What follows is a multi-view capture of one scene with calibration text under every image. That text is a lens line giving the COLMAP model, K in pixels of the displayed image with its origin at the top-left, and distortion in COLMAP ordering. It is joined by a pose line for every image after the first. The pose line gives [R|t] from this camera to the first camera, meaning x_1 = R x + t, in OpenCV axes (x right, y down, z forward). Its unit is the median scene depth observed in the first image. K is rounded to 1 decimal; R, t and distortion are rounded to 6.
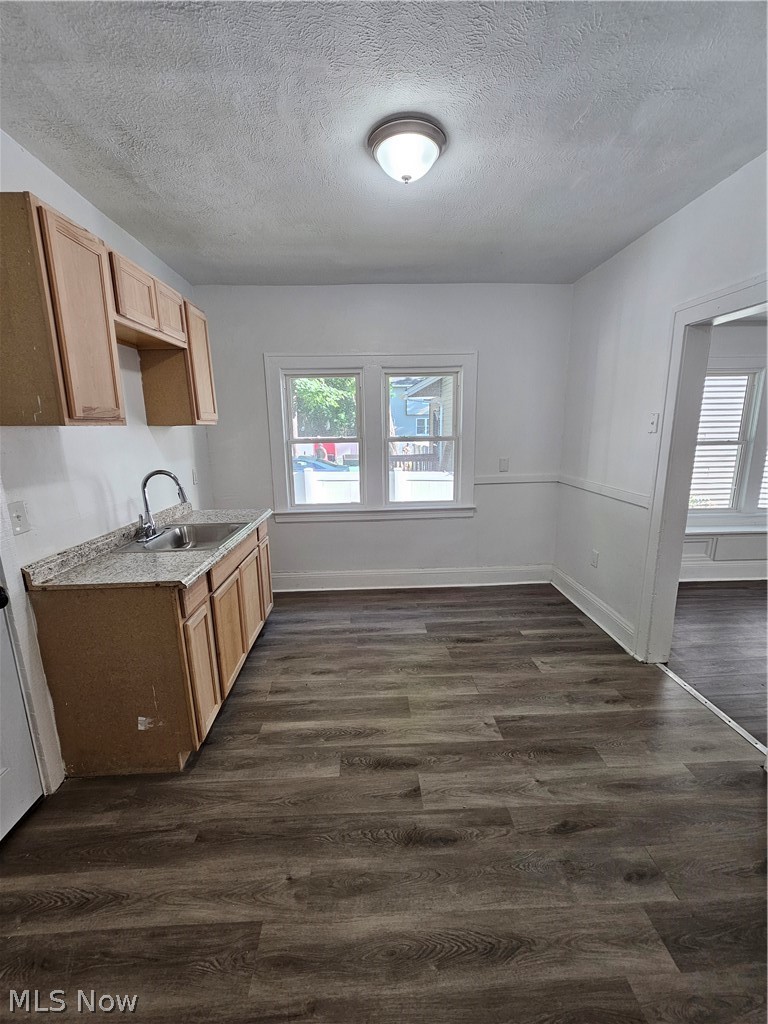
lens RADIAL K [[418.0, 0, 381.8], [0, 418.0, 512.9], [0, 0, 1]] dist [-0.001873, 0.001225]
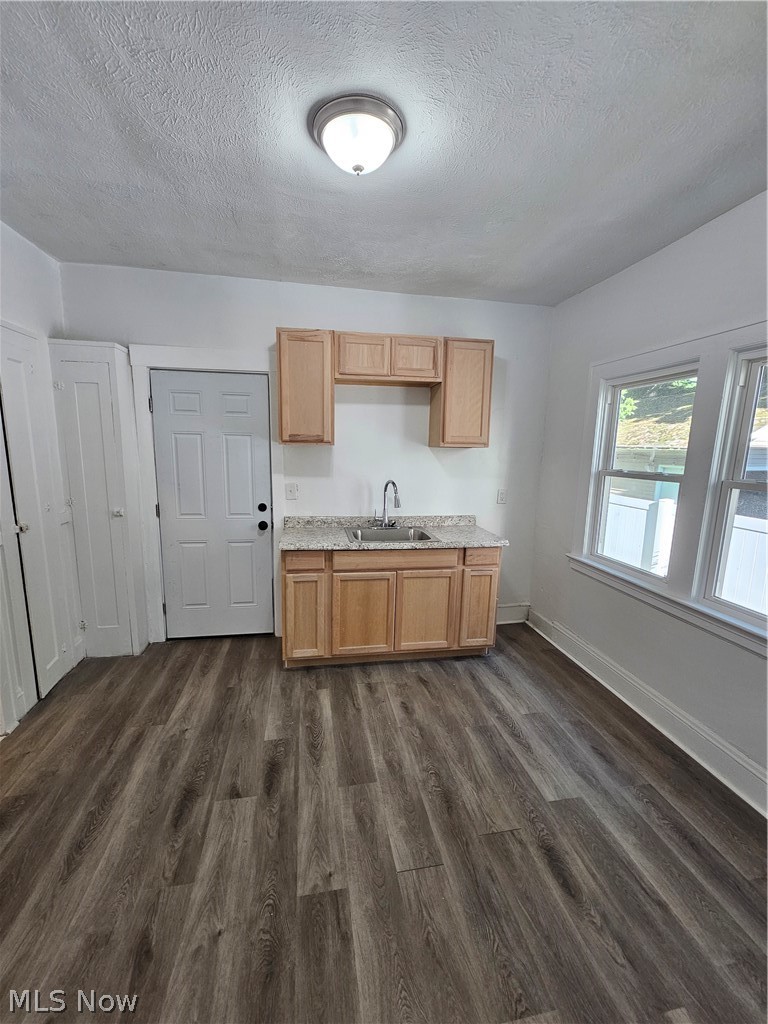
lens RADIAL K [[418.0, 0, 379.1], [0, 418.0, 512.9], [0, 0, 1]] dist [-0.001873, 0.001225]
pose [[0.132855, 0.177078, -0.975189, 0.919594], [-0.224476, 0.963720, 0.144414, -0.220697], [0.965381, 0.199720, 0.167784, 0.923605]]
